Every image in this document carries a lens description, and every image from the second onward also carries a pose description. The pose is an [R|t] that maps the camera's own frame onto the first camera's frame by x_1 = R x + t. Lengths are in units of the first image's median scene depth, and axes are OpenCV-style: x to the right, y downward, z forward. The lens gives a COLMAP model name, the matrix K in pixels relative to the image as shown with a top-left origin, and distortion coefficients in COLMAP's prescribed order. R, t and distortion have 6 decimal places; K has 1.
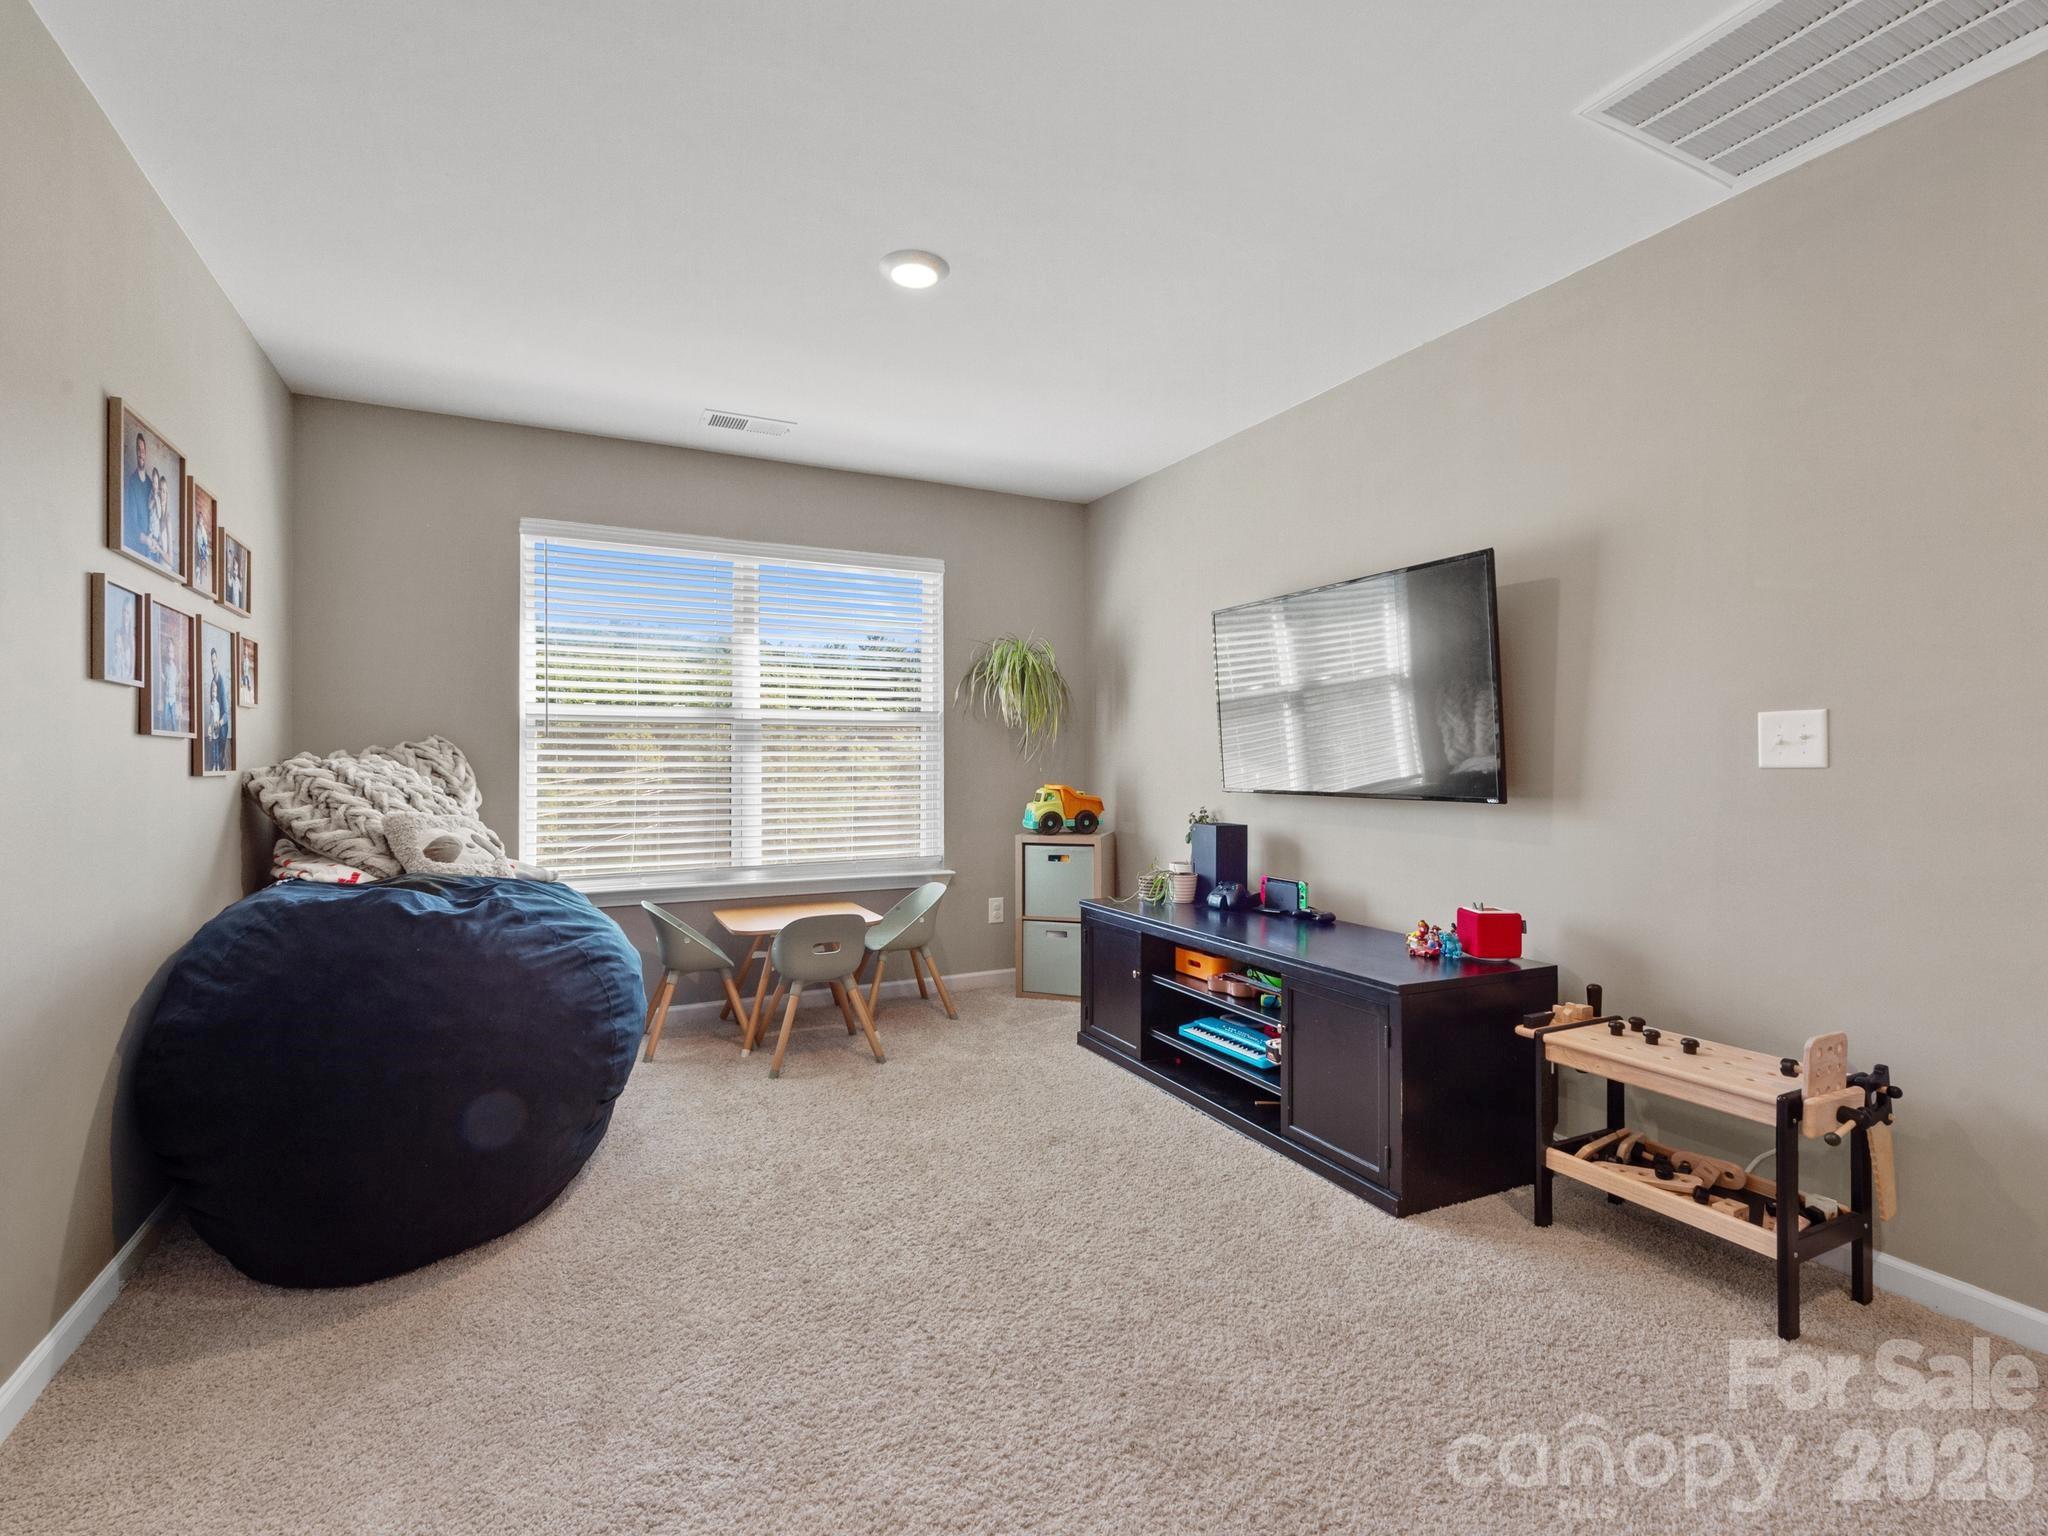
lens RADIAL K [[965.2, 0, 1026.5], [0, 965.2, 768.3], [0, 0, 1]] dist [0.020085, -0.005204]
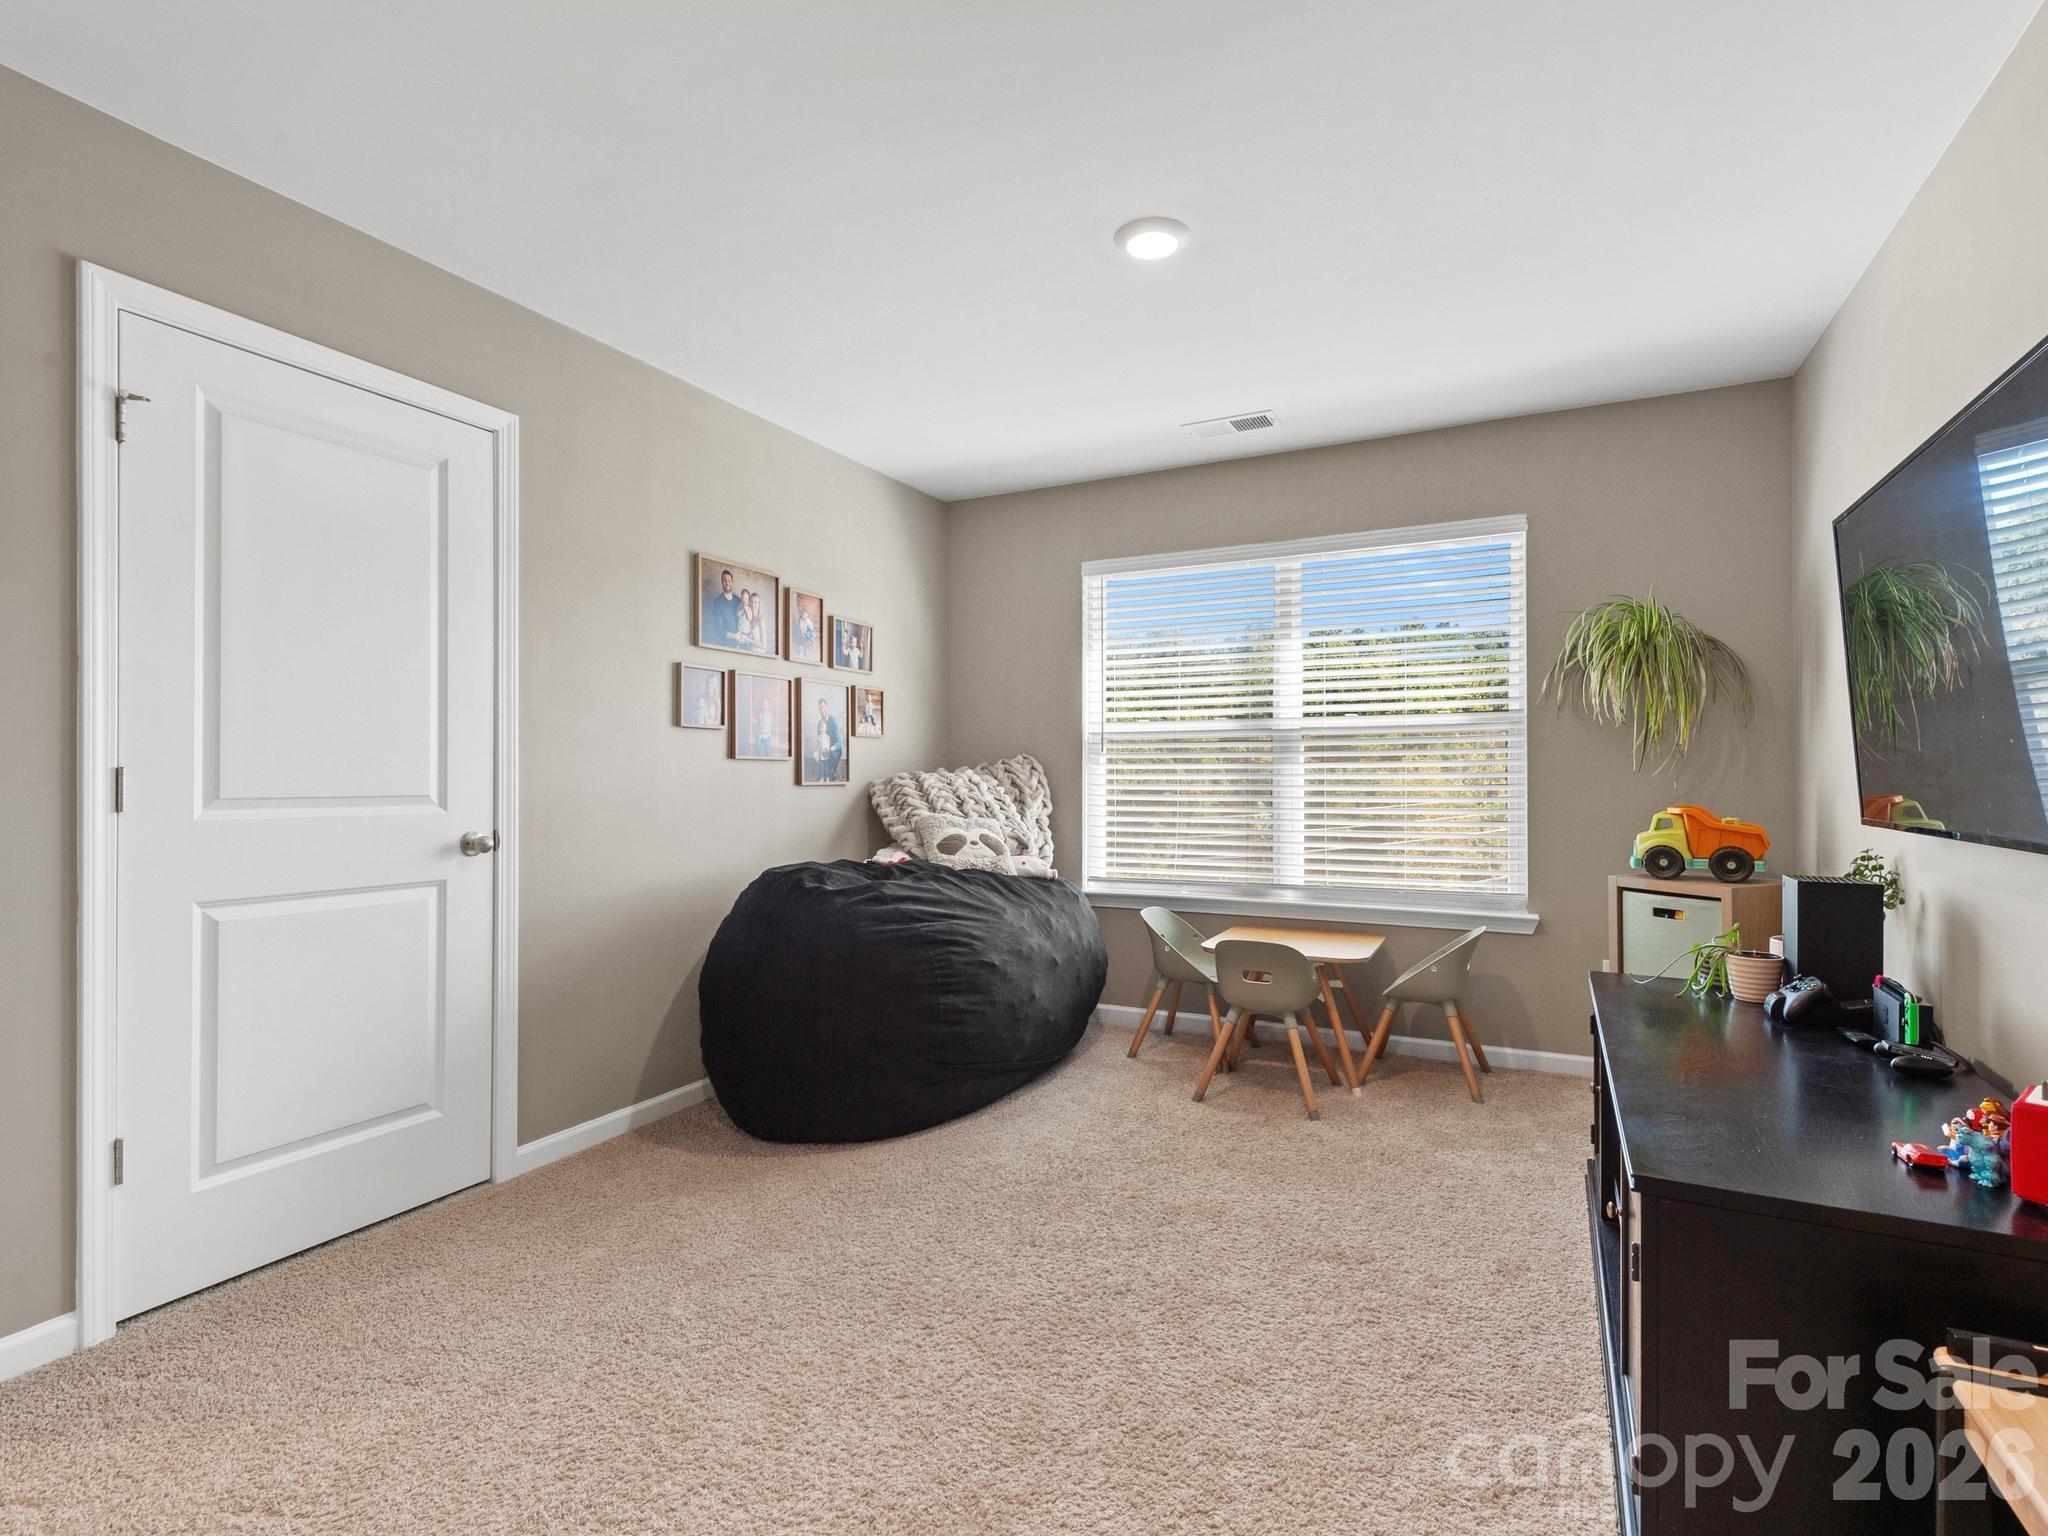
lens RADIAL K [[1022.6, 0, 1021.8], [0, 1022.6, 778.1], [0, 0, 1]] dist [0.032458, 0.000157]
pose [[0.593159, 0.001780, -0.805083, 0.446494], [-0.003534, 0.999994, -0.000393, -0.002106], [0.805078, 0.003078, 0.593162, 0.240675]]
